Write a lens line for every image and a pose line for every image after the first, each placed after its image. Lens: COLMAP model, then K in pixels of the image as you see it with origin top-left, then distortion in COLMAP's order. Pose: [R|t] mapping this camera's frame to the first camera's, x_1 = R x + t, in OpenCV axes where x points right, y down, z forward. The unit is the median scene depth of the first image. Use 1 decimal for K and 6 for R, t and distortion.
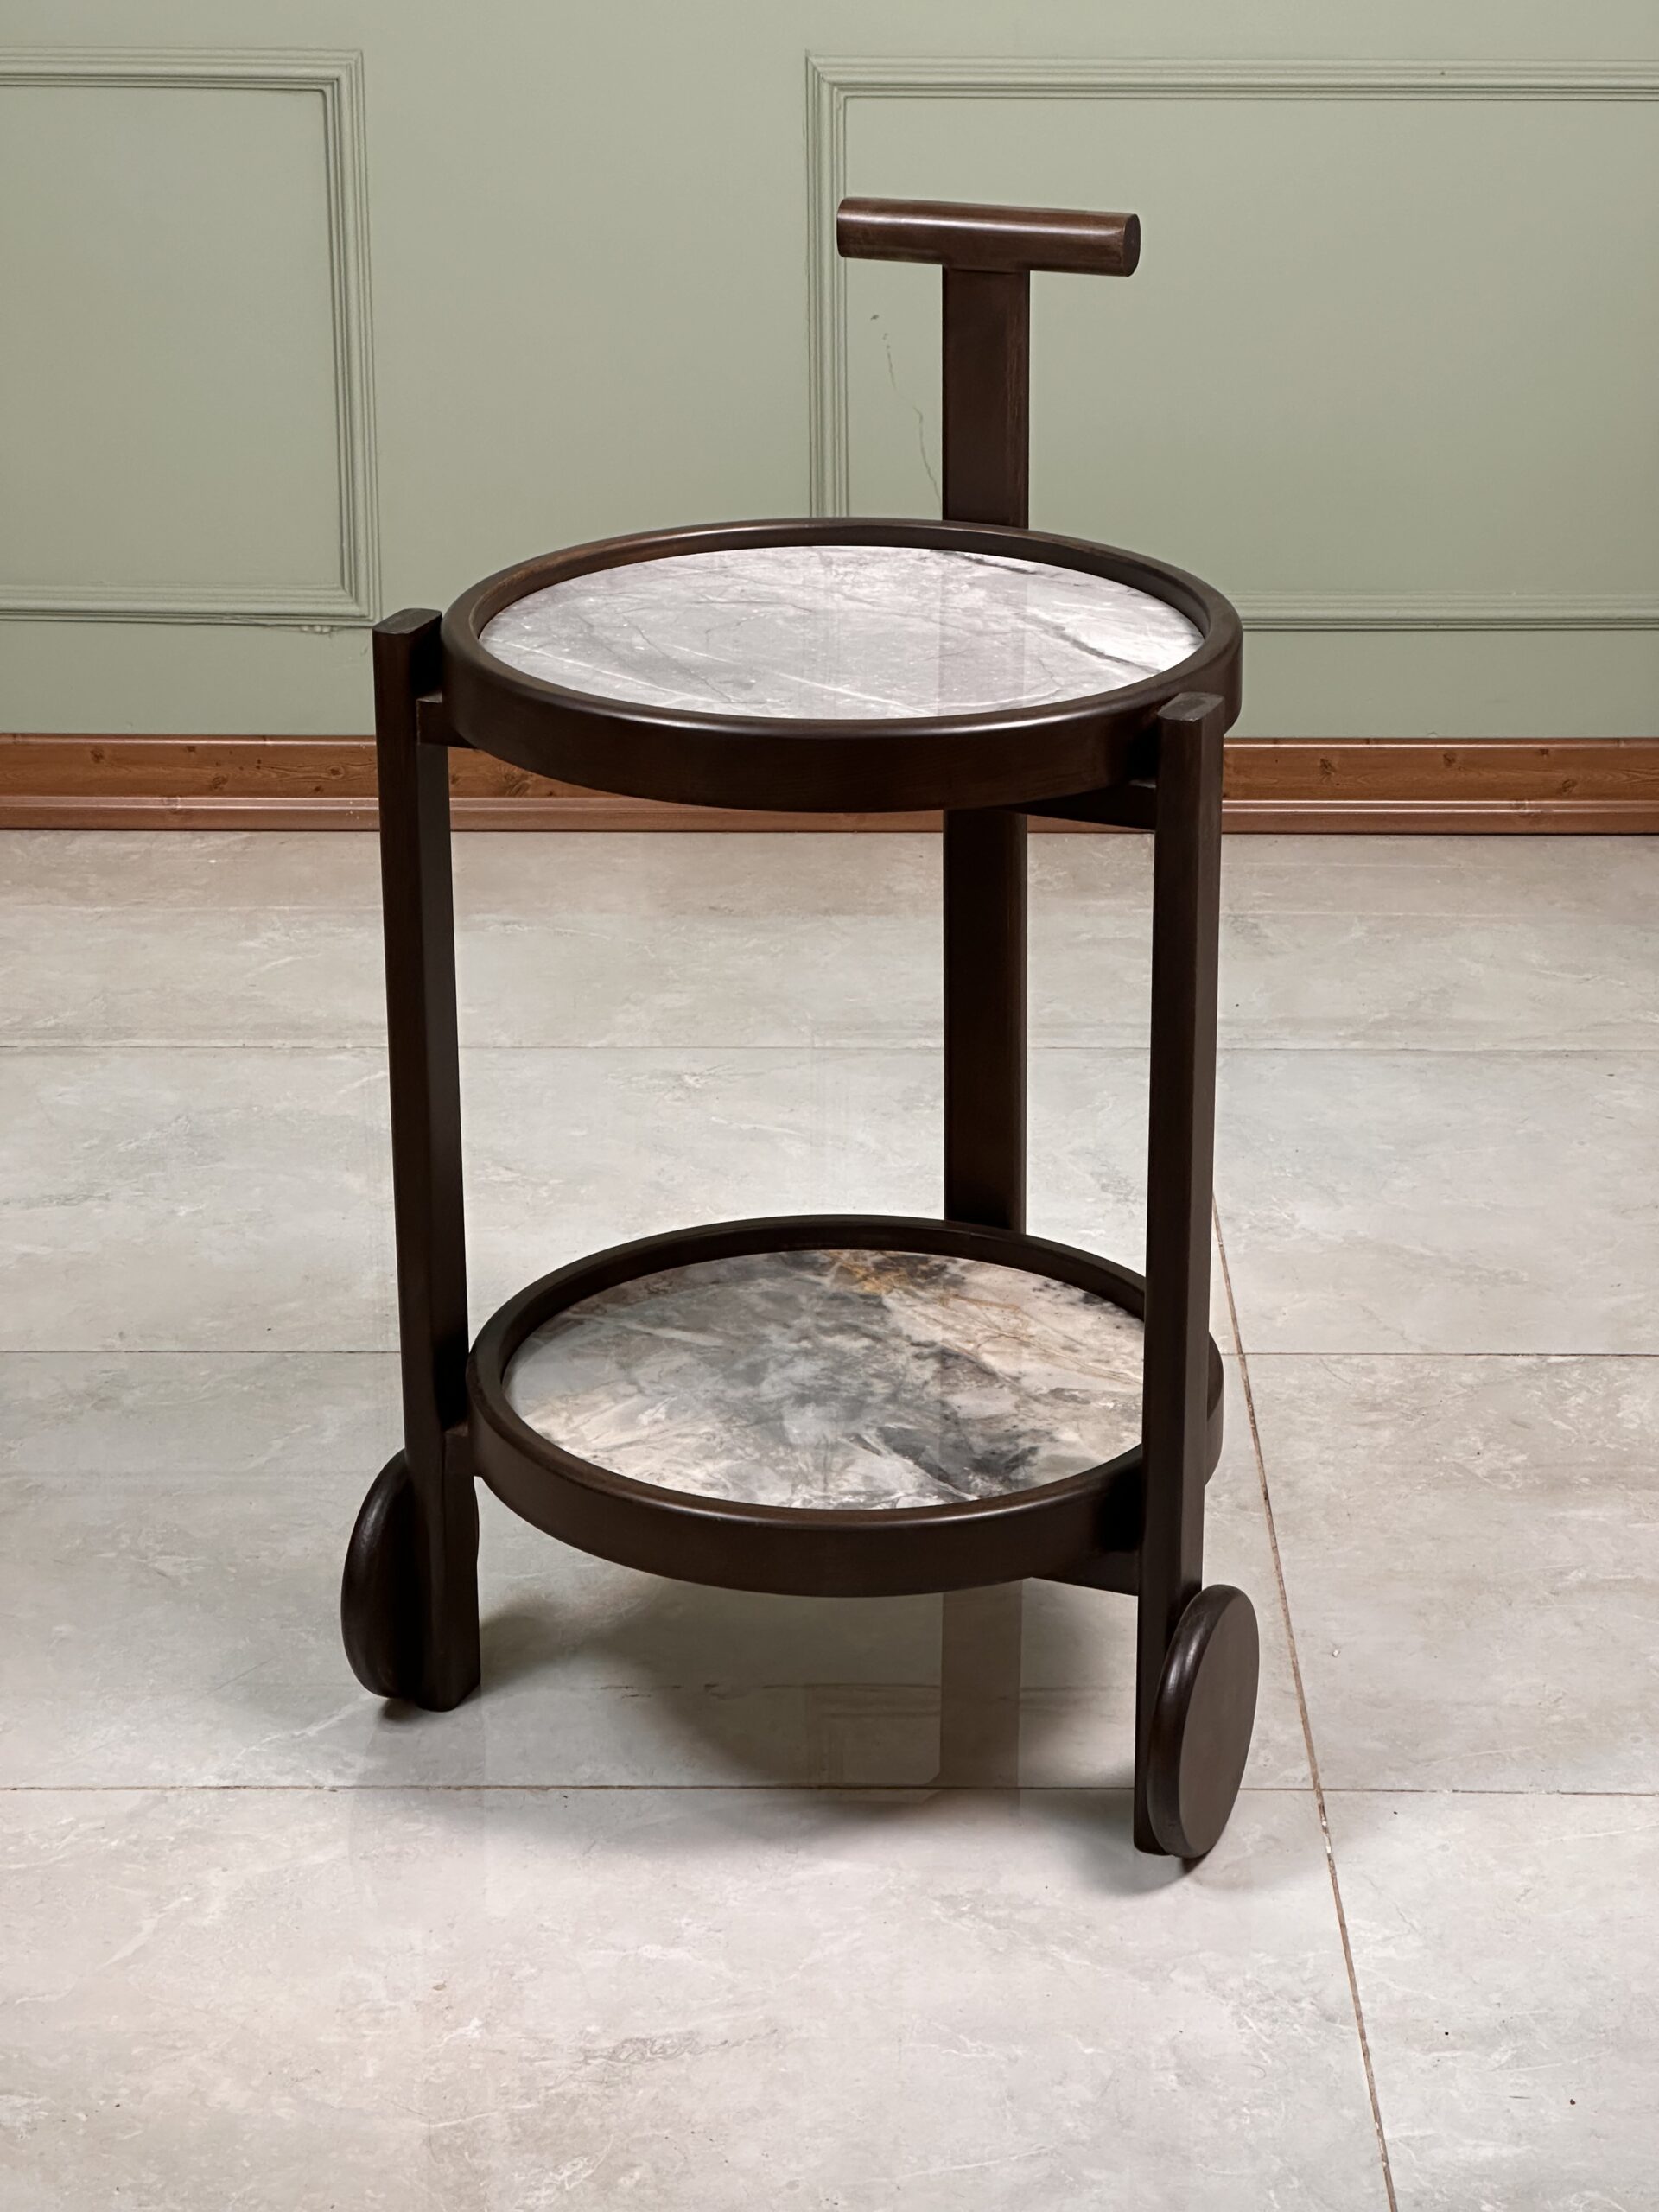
lens RADIAL K [[4906.6, 0, 864.4], [0, 4906.6, 1098.9], [0, 0, 1]] dist [0.197201, 0.000000]
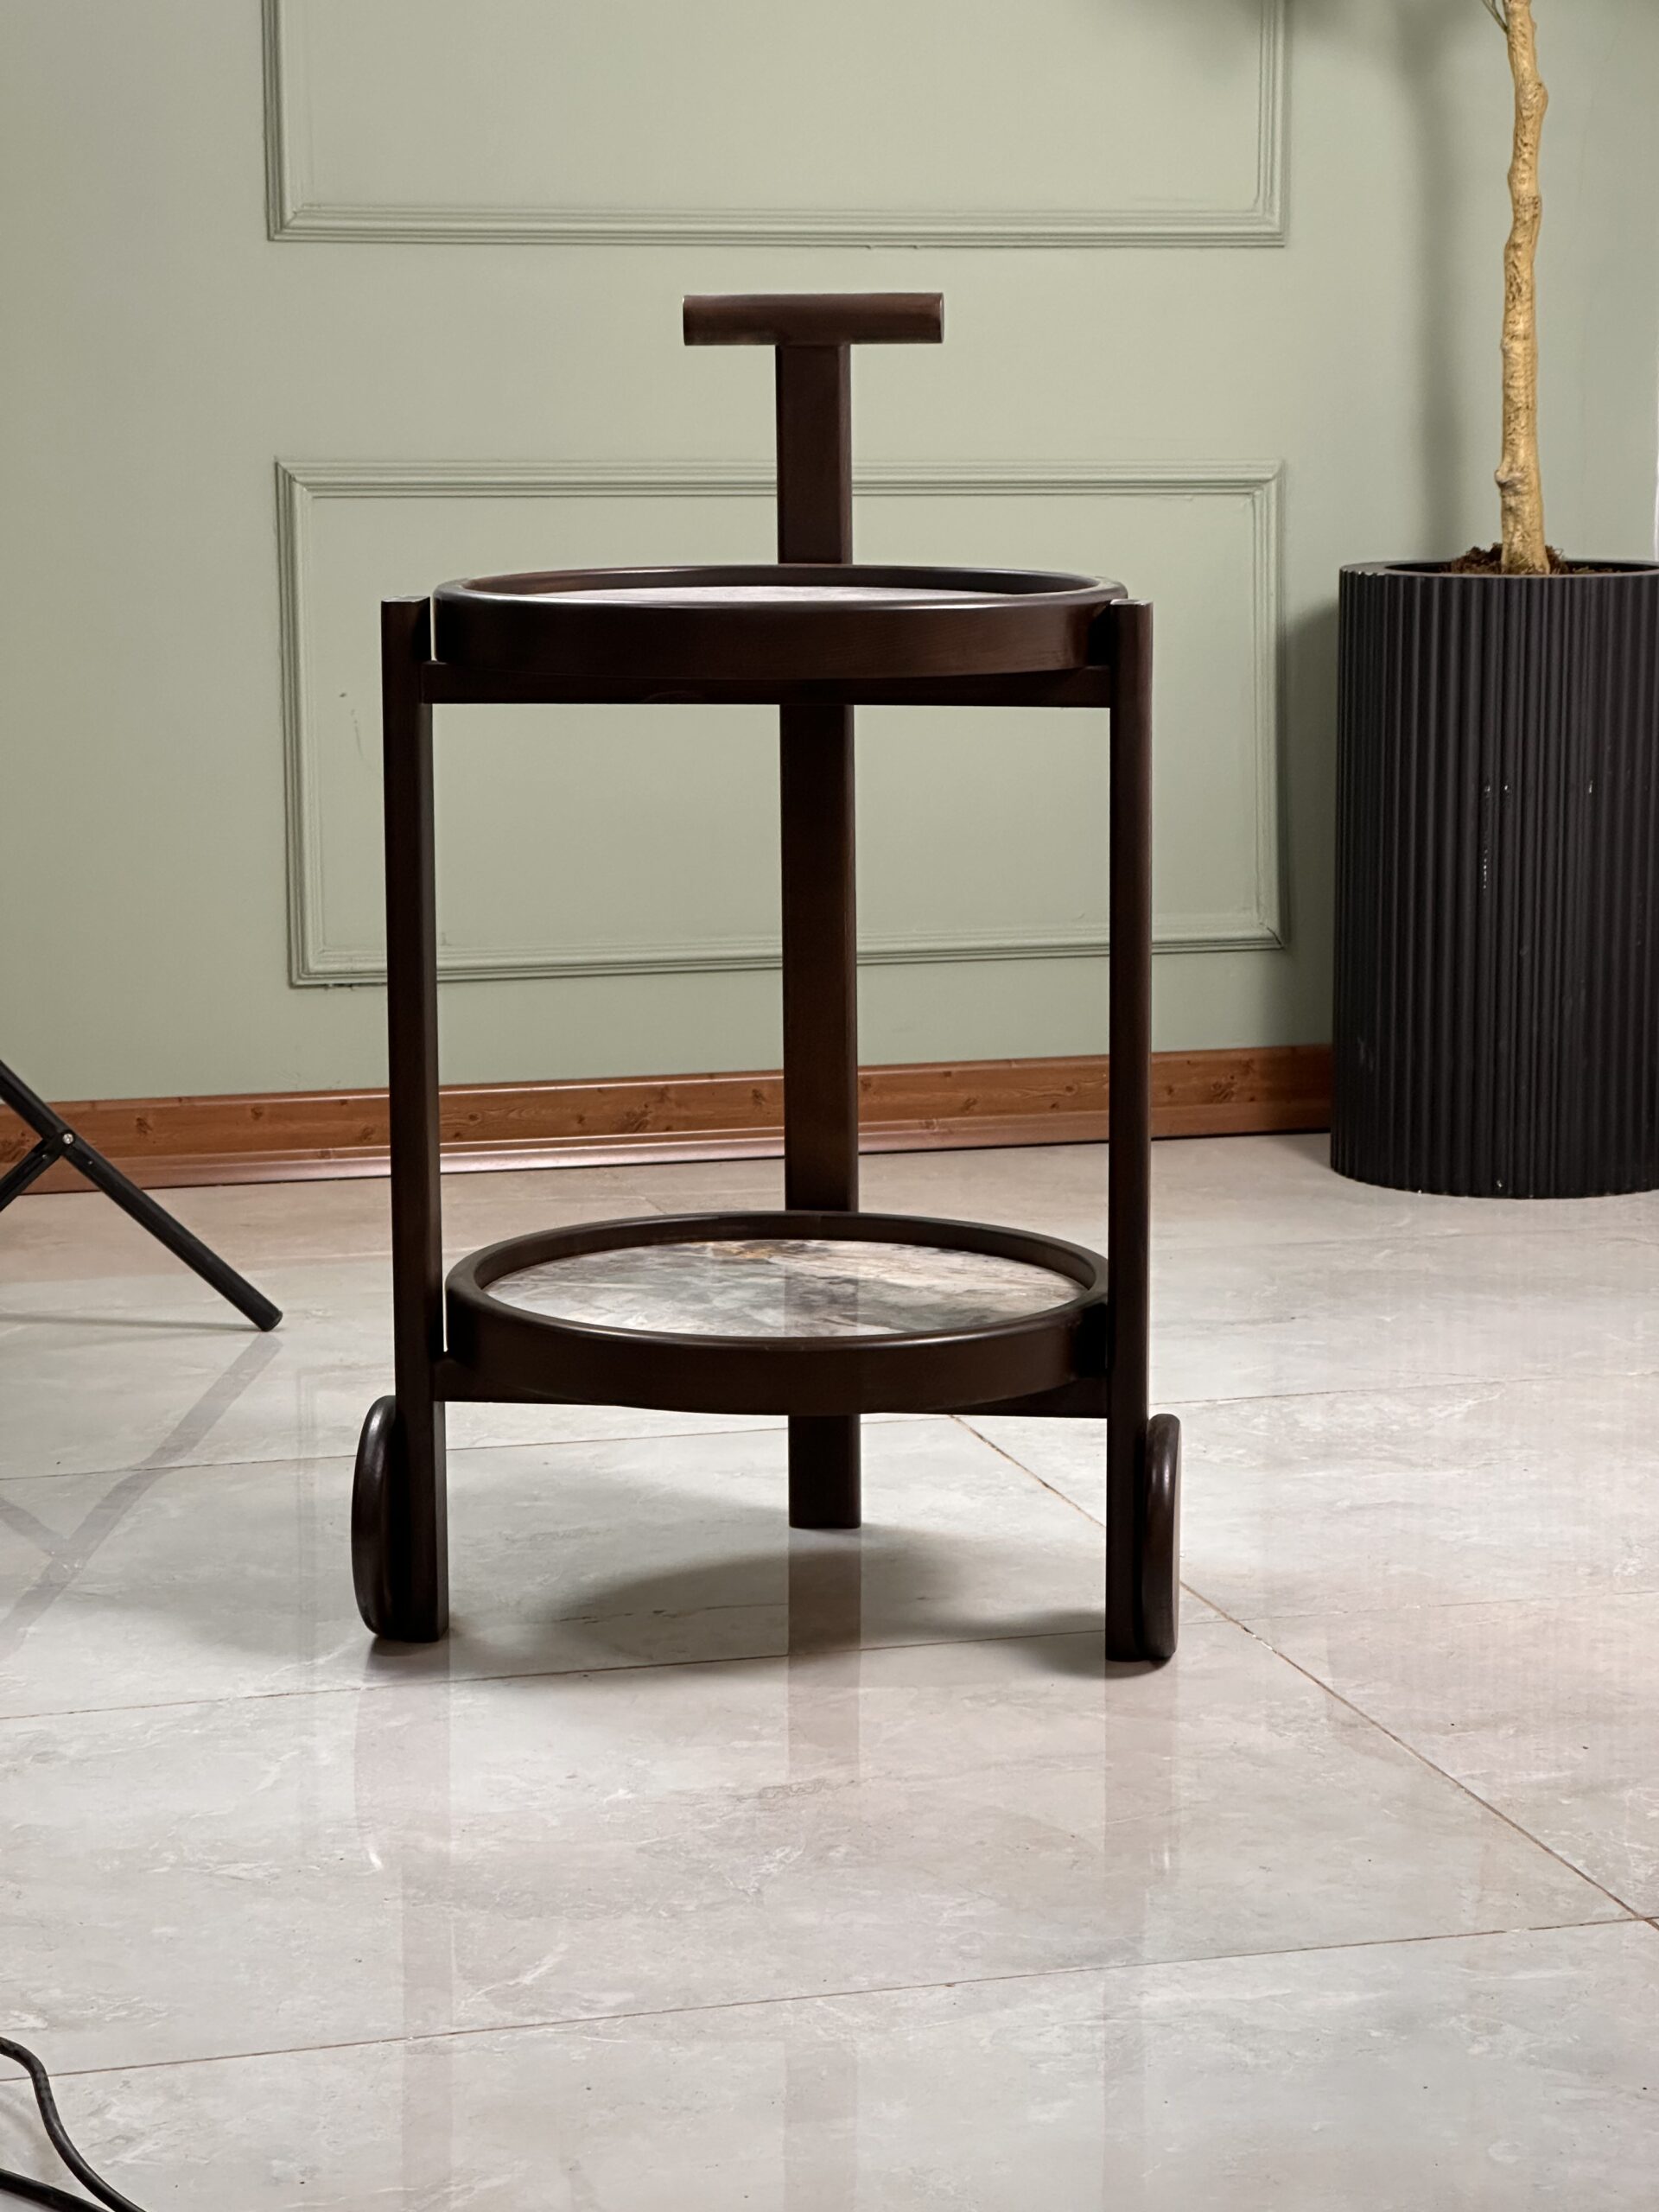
lens RADIAL K [[4906.6, 0, 859.9], [0, 4906.6, 1087.1], [0, 0, 1]] dist [0.197201, 0.000000]
pose [[0.961102, -0.046027, 0.272333, -0.285191], [0.101394, 0.975969, -0.192884, 0.225017], [-0.256910, 0.212994, 0.942672, -0.064098]]
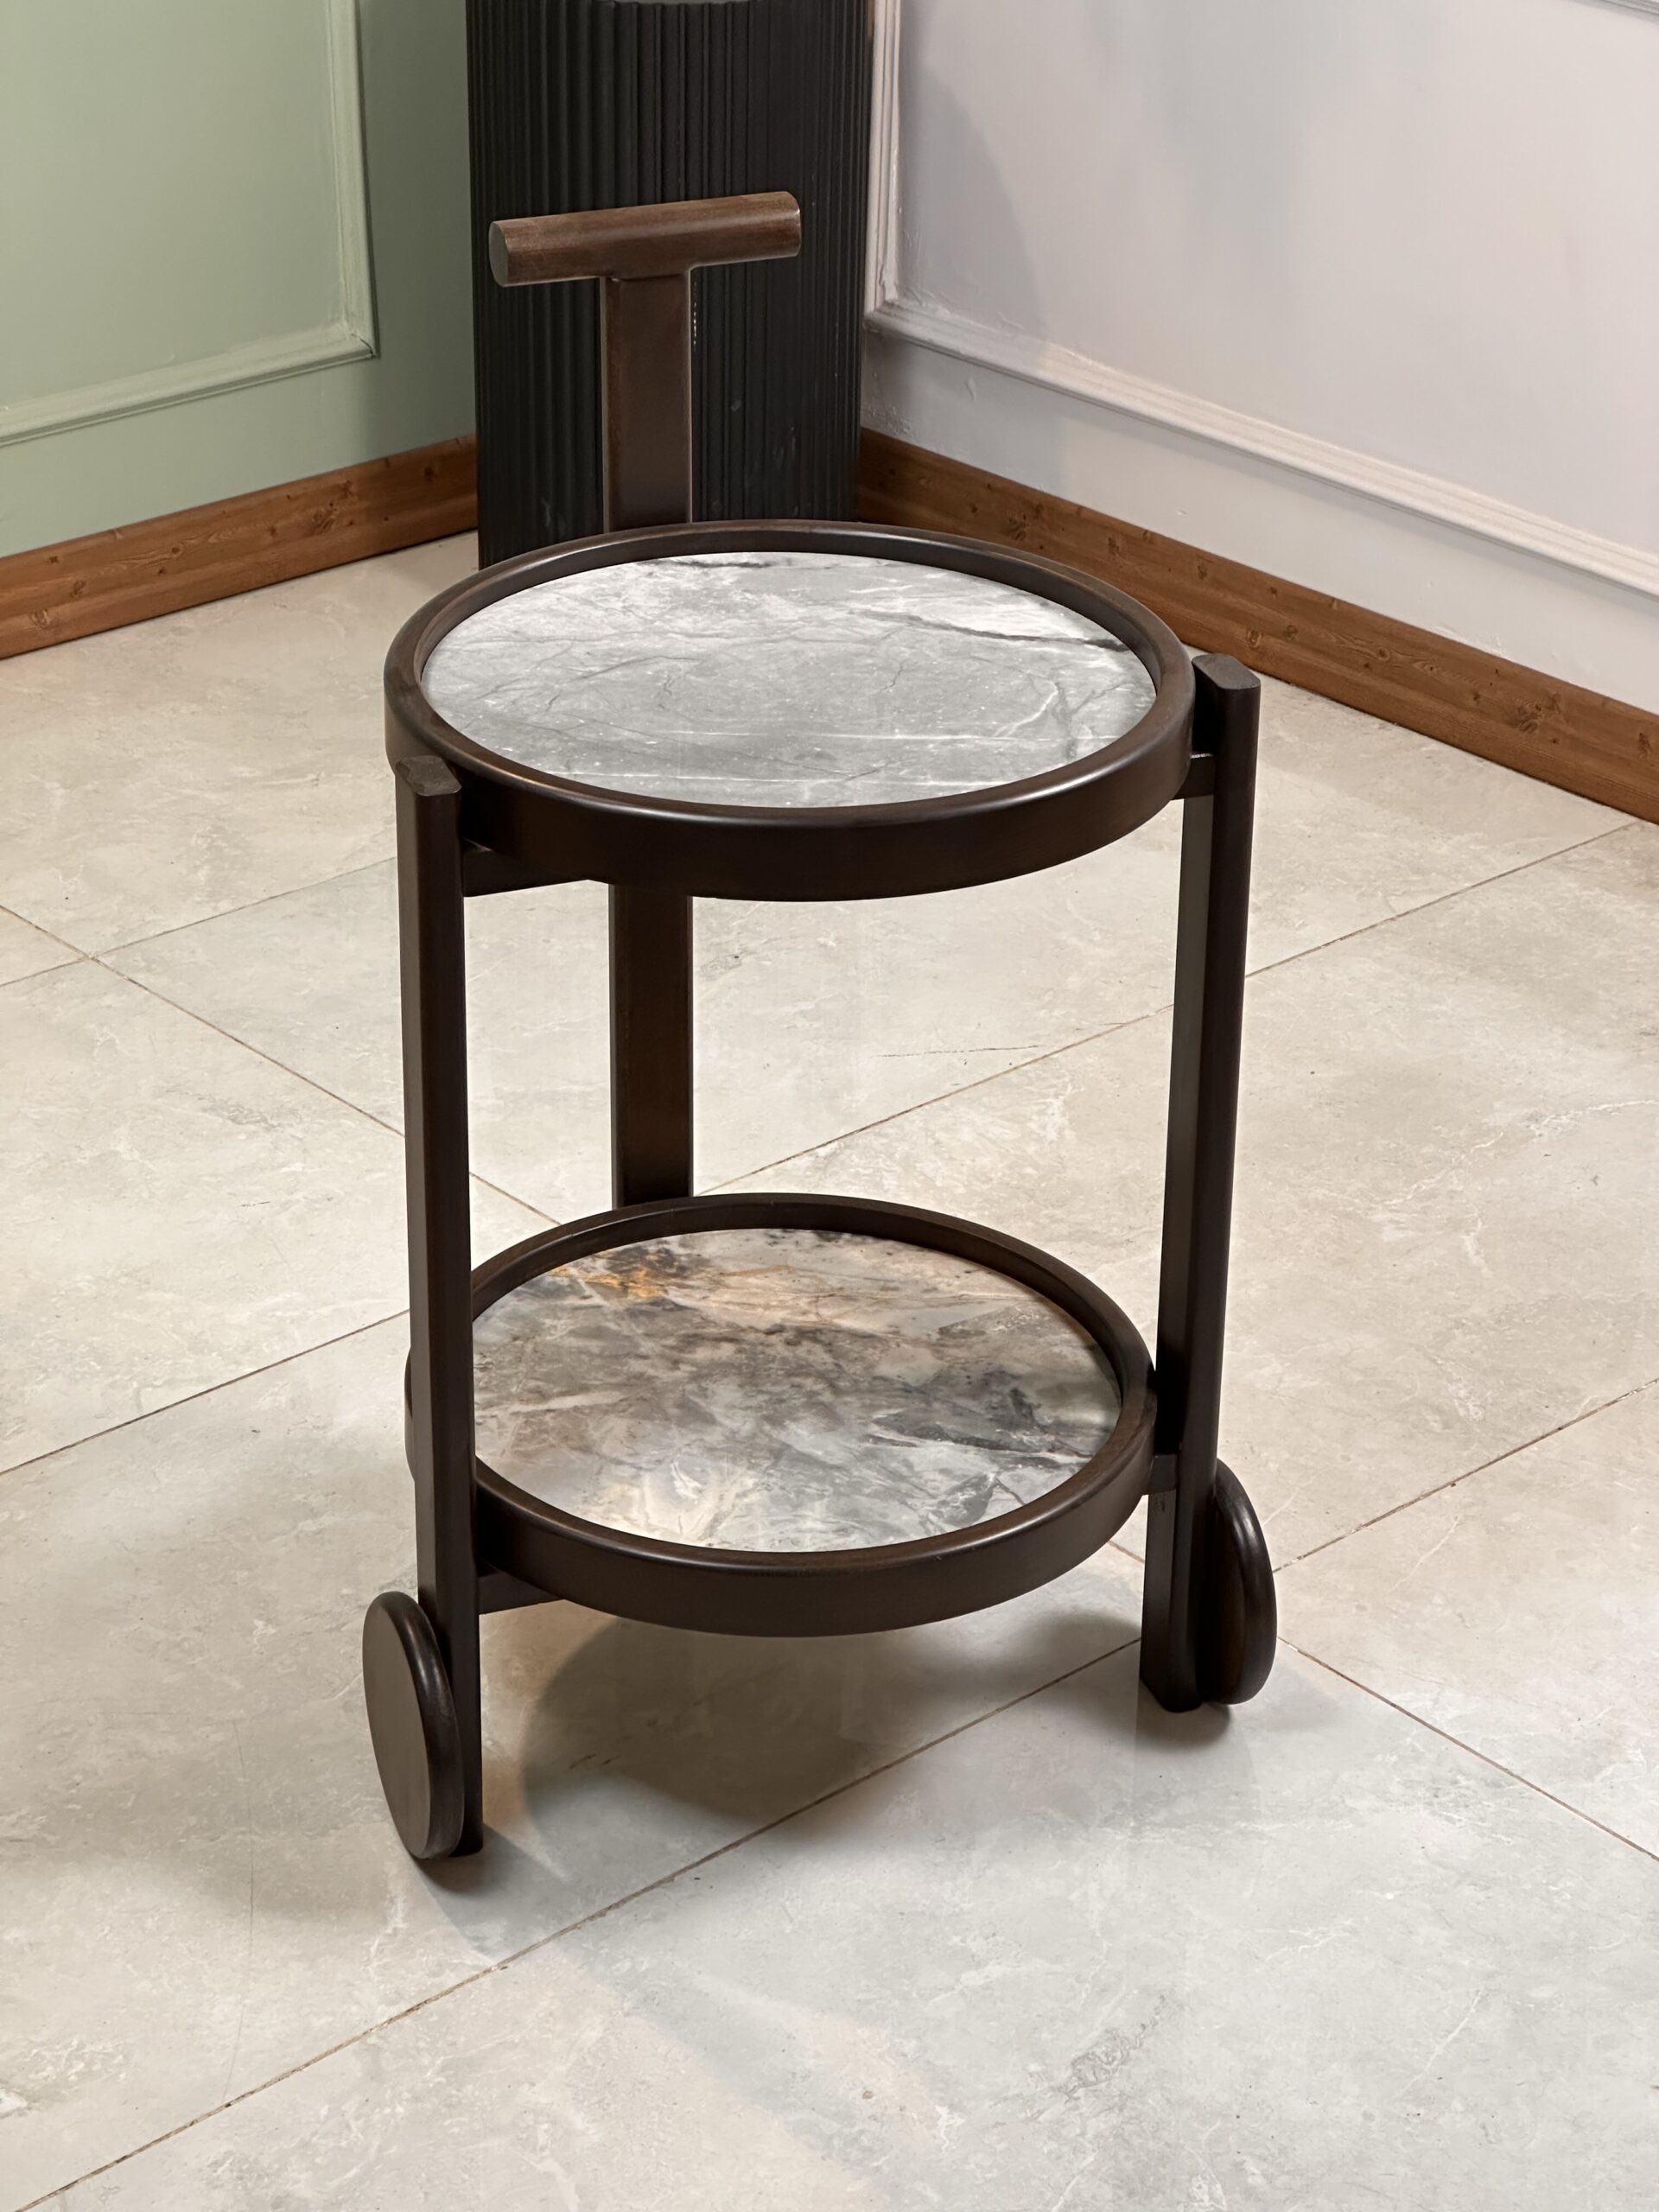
lens RADIAL K [[4906.6, 0, 837.2], [0, 4906.6, 1104.2], [0, 0, 1]] dist [0.197201, 0.000000]
pose [[0.743586, -0.294248, 0.600414, -0.575031], [0.224586, 0.955706, 0.190228, -0.184959], [-0.629794, -0.006606, 0.776734, 0.208527]]
